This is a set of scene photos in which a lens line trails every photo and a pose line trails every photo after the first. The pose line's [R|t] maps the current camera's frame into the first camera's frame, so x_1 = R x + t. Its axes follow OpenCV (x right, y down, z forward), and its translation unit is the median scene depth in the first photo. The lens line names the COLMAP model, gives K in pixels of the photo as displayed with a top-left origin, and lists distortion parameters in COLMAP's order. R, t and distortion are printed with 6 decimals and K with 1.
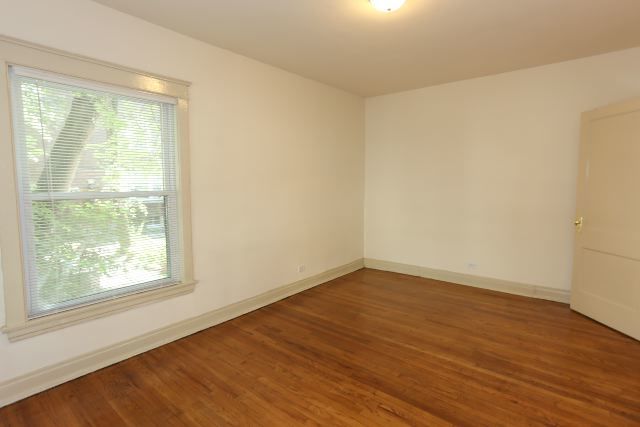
lens RADIAL K [[334.2, 0, 320.7], [0, 334.2, 208.0], [0, 0, 1]] dist [-0.022162, 0.007713]
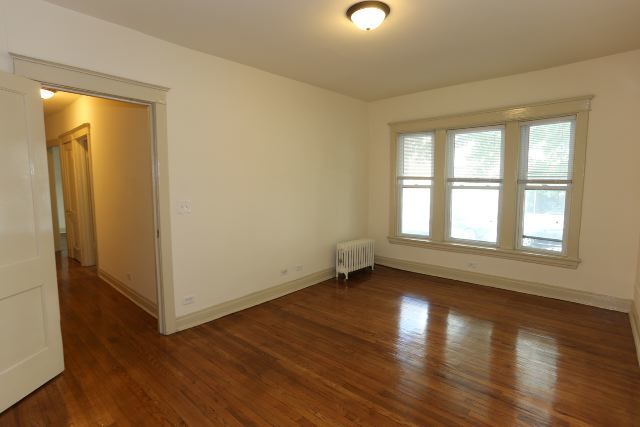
lens RADIAL K [[334.2, 0, 318.8], [0, 334.2, 213.2], [0, 0, 1]] dist [-0.022162, 0.007713]
pose [[-0.999251, 0.004495, 0.038436, 0.266766], [0.011397, 0.983364, 0.181286, -0.151947], [-0.036982, 0.181588, -0.982679, 1.747121]]
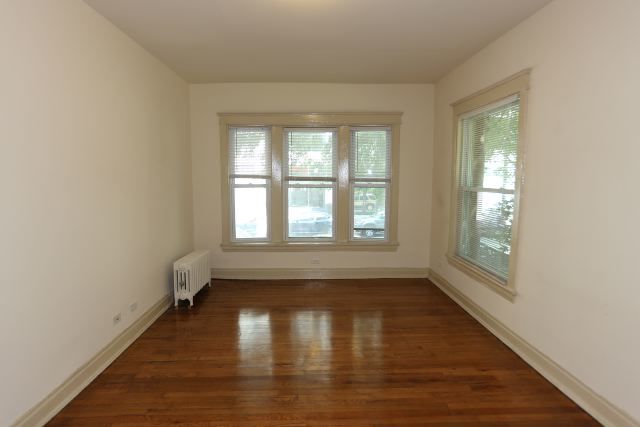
lens RADIAL K [[334.2, 0, 319.6], [0, 334.2, 210.1], [0, 0, 1]] dist [-0.022162, 0.007713]
pose [[-0.751316, 0.066363, -0.656598, 0.644089], [-0.052390, 0.985794, 0.159582, -0.124508], [0.657860, 0.154295, -0.737165, 1.391855]]
